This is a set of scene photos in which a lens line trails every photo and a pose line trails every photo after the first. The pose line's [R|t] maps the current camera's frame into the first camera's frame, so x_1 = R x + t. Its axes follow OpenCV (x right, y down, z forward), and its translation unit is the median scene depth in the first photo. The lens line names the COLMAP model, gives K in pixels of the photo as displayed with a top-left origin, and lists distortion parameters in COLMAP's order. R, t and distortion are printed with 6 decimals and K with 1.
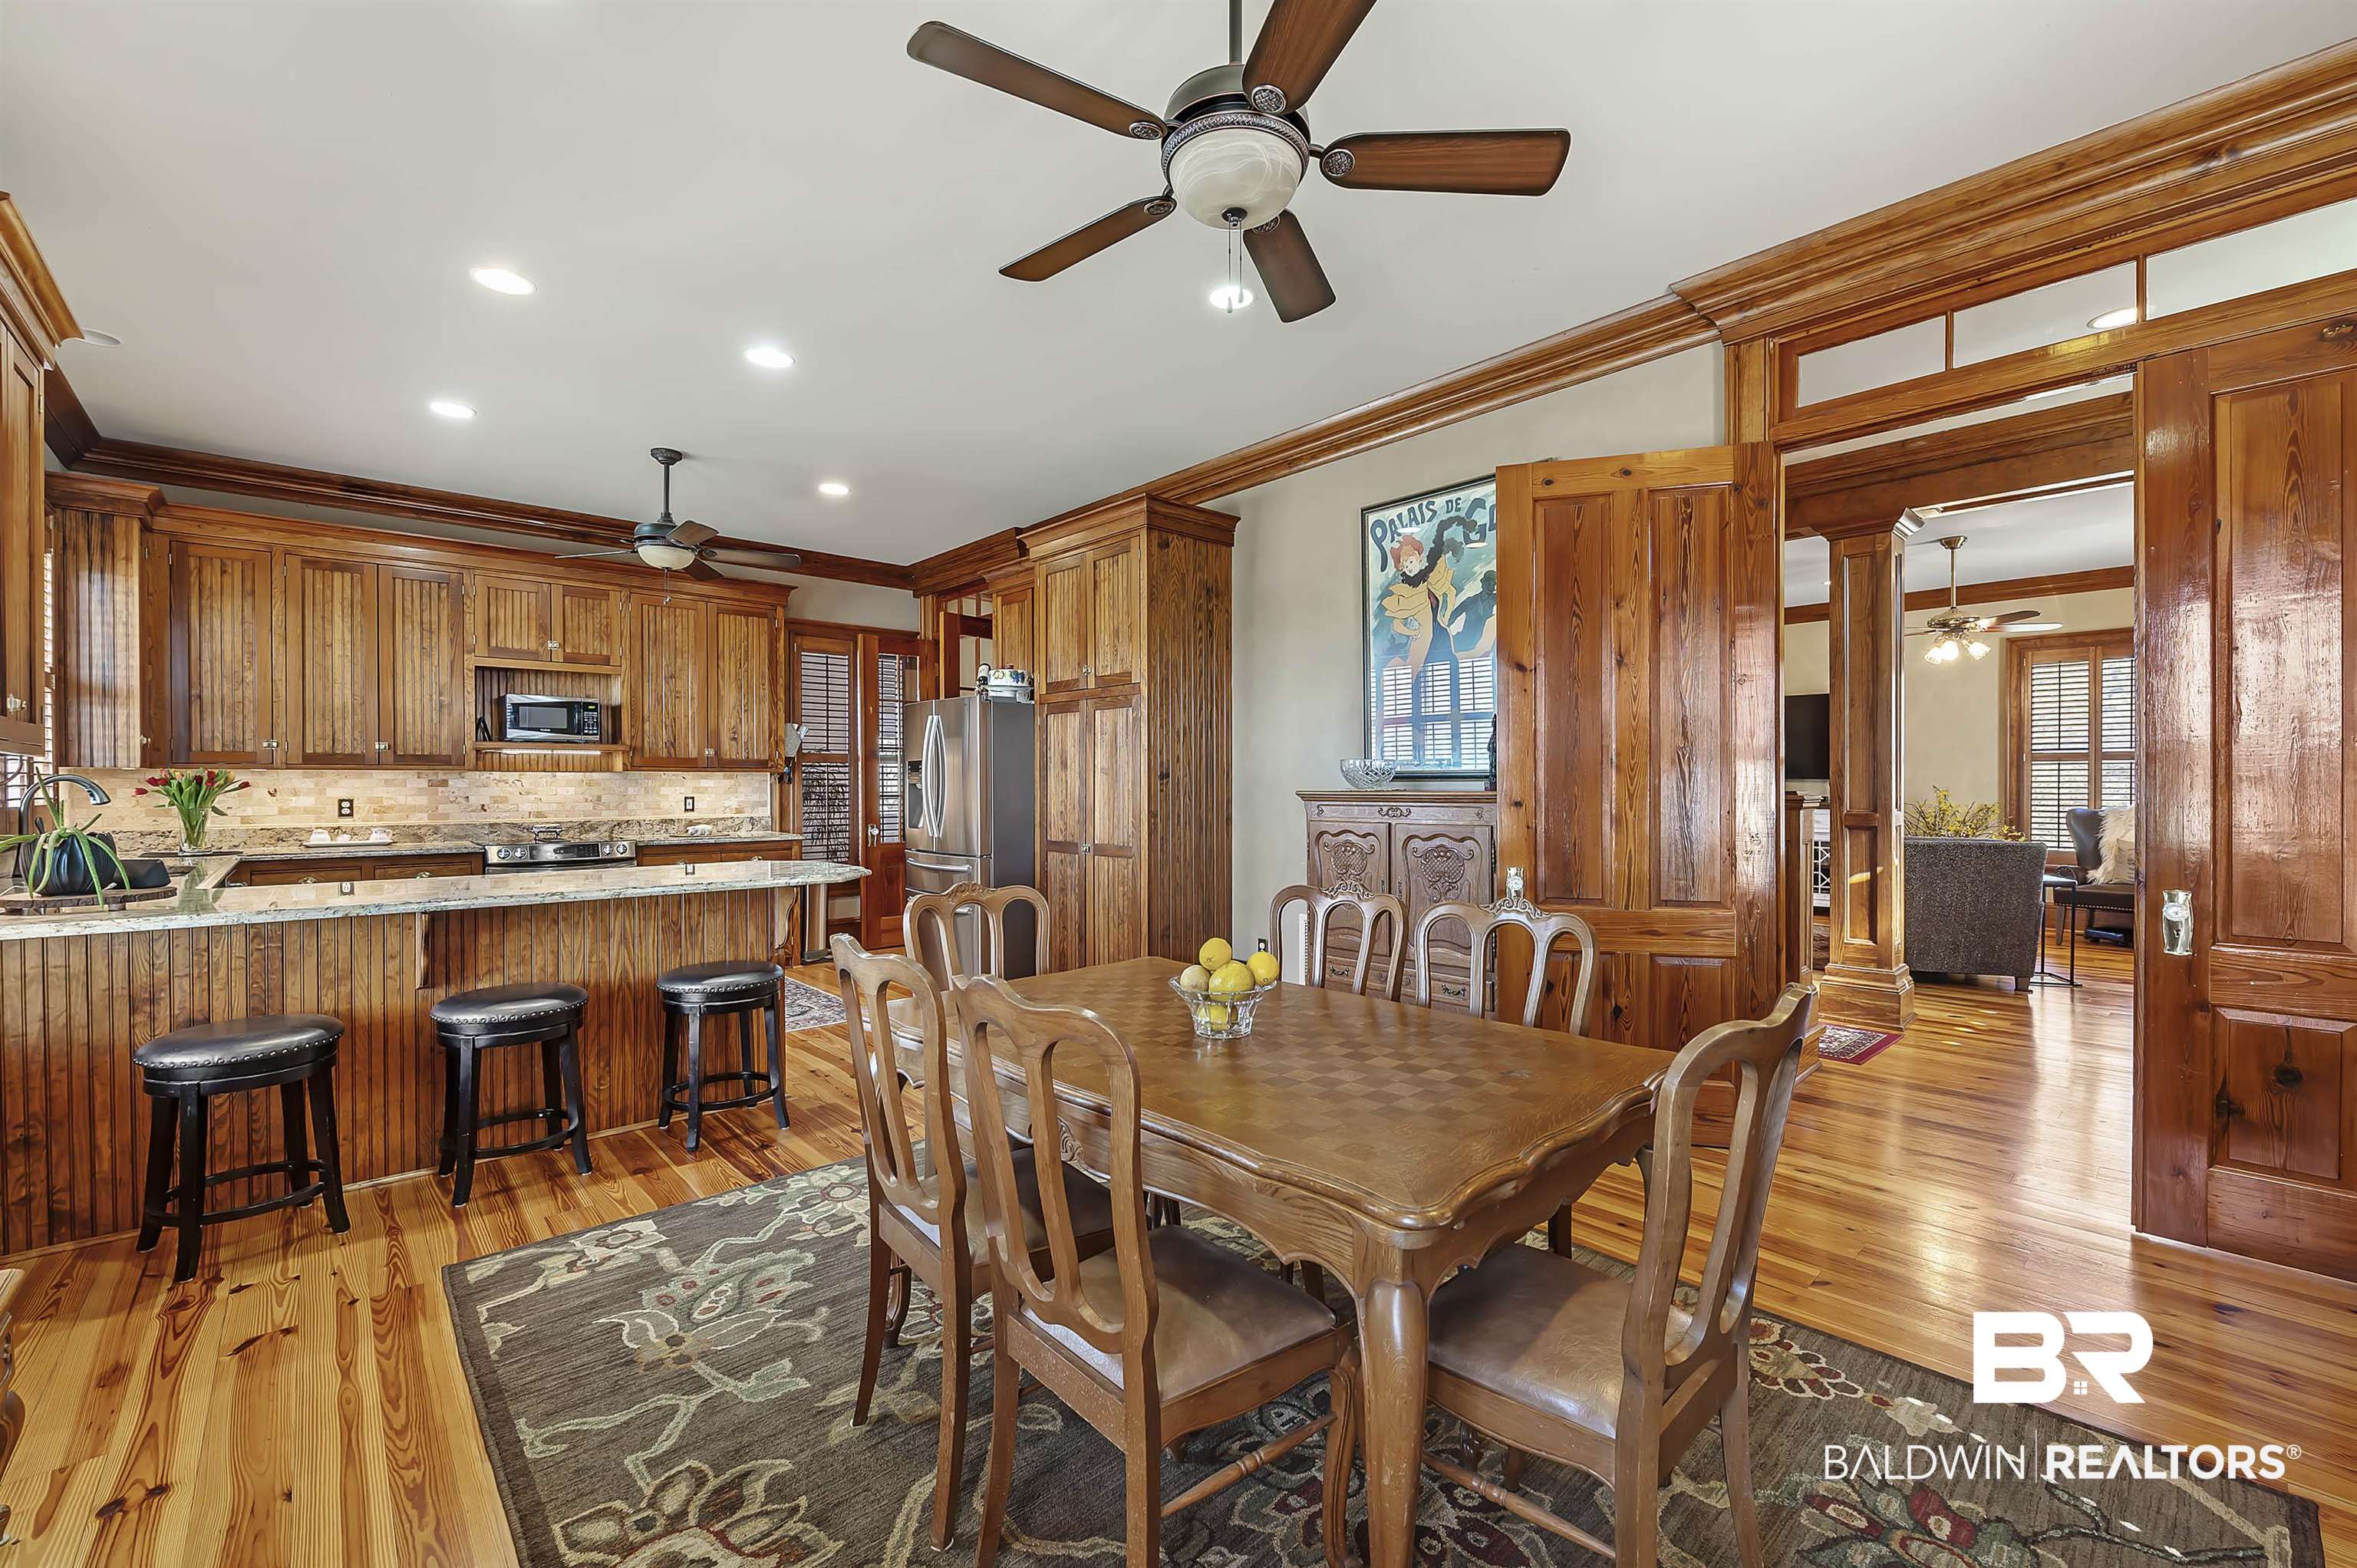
lens RADIAL K [[954.2, 0, 1176.8], [0, 954.2, 792.6], [0, 0, 1]] dist [-0.010208, 0.000102]
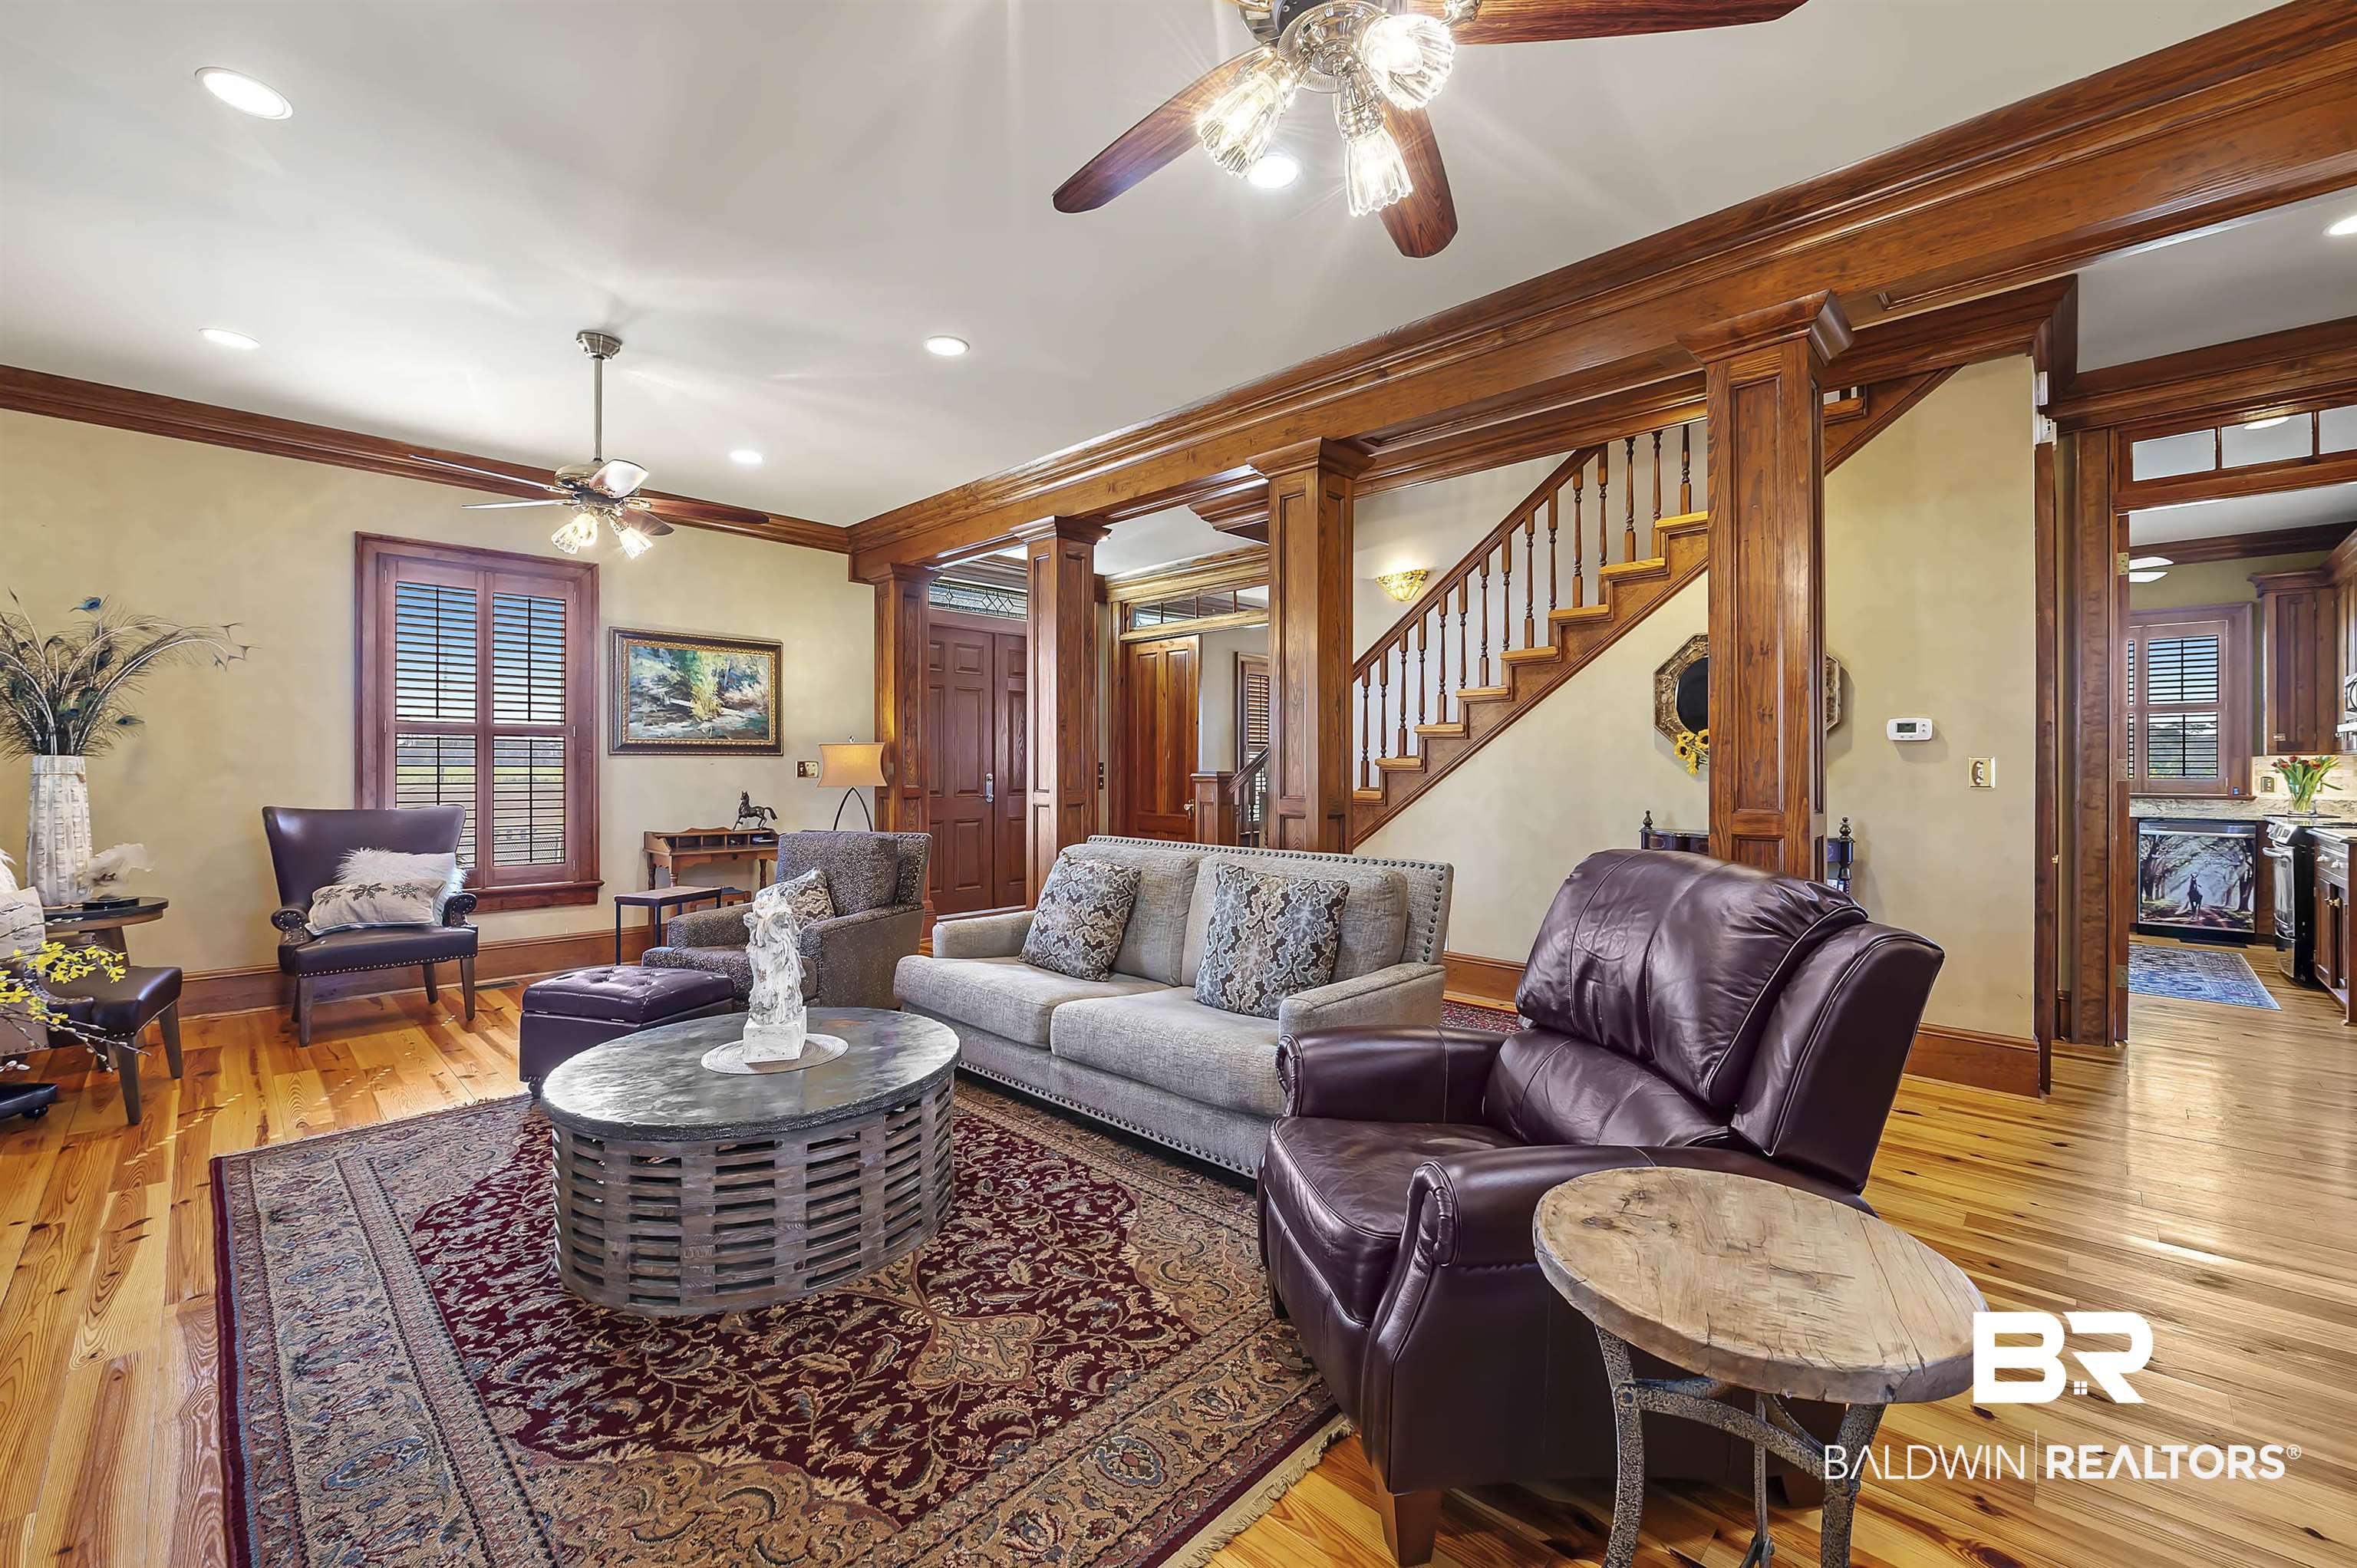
lens RADIAL K [[954.2, 0, 1173.2], [0, 954.2, 774.9], [0, 0, 1]] dist [-0.010208, 0.000102]
pose [[-0.997886, 0.001737, -0.064960, 0.641926], [0.000861, 0.999908, 0.013511, -0.014259], [0.064977, 0.013427, -0.997796, 1.993737]]
